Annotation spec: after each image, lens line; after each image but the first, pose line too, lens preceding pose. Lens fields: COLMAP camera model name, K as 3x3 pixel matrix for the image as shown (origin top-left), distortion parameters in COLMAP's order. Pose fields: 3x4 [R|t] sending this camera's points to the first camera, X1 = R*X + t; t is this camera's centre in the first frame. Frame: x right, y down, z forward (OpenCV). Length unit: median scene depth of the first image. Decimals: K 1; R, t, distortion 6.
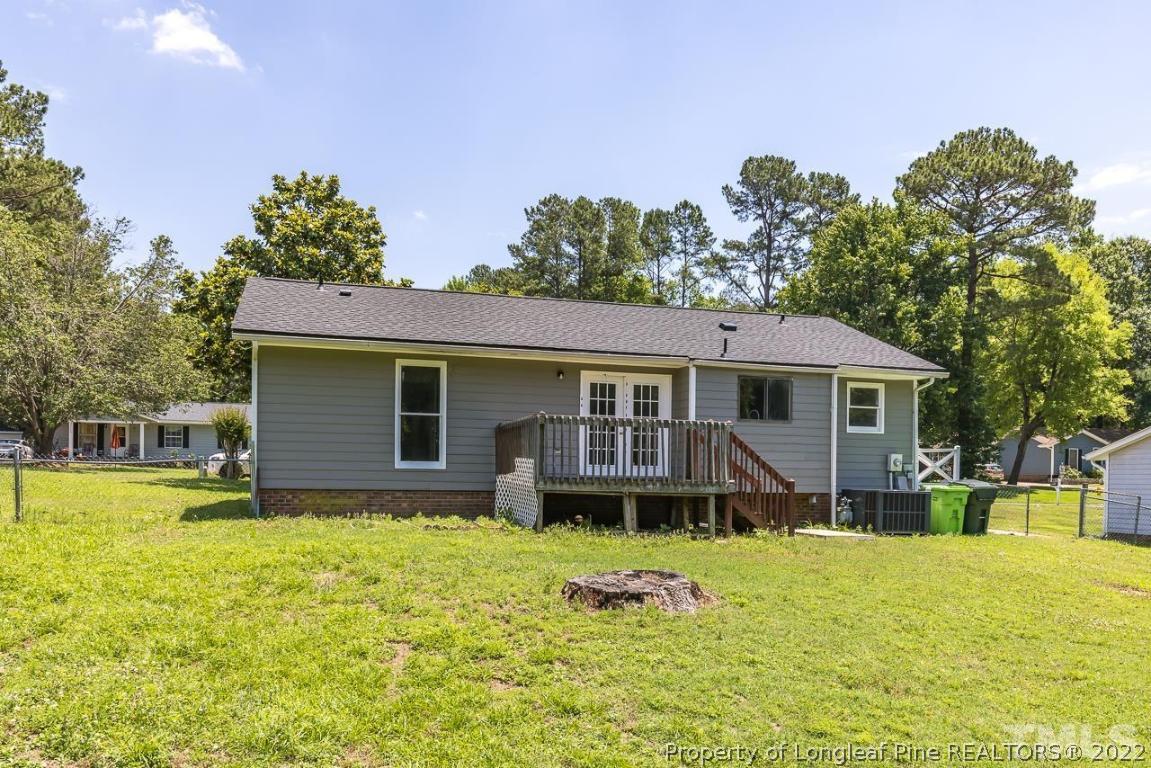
lens RADIAL K [[912.3, 0, 575.5], [0, 912.3, 483.4], [0, 0, 1]] dist [-0.001221, -0.002697]
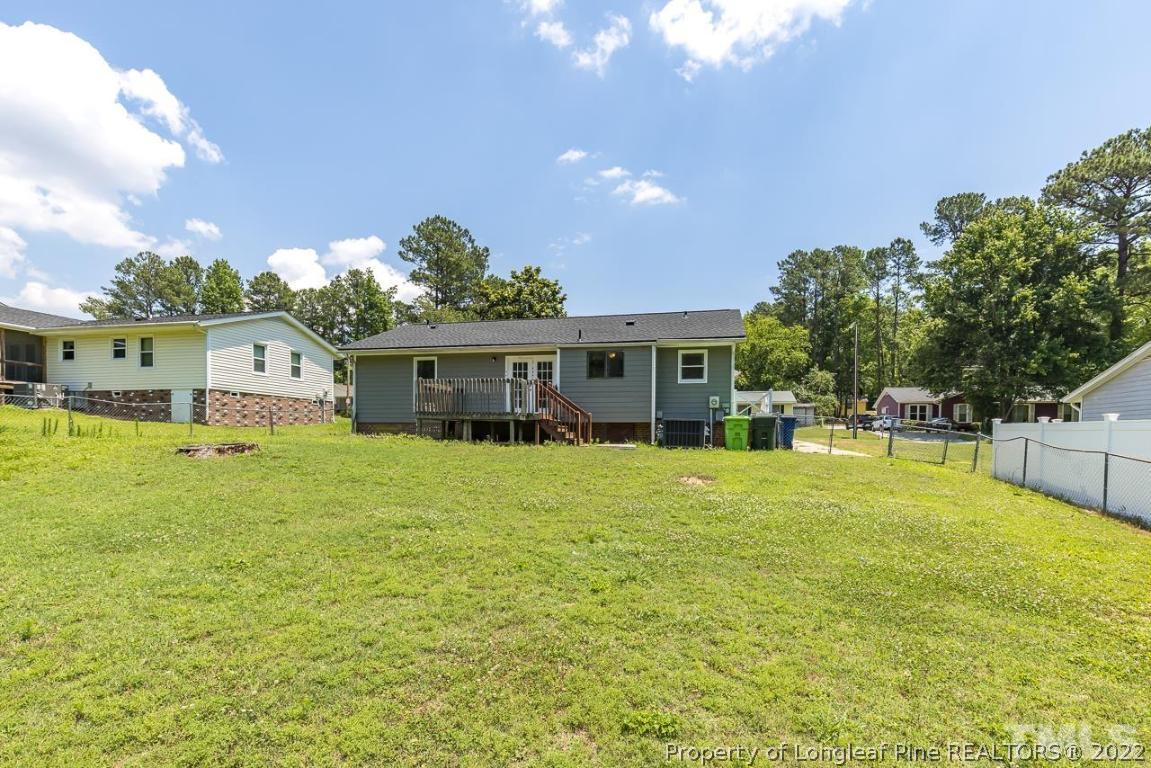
lens RADIAL K [[541.0, 0, 580.3], [0, 541.0, 439.7], [0, 0, 1]] dist [-0.001953, 0.000167]
pose [[0.864216, -0.002302, -0.503115, 0.603053], [-0.000354, 0.999987, -0.005184, 0.042490], [0.503120, 0.004658, 0.864204, 0.134416]]
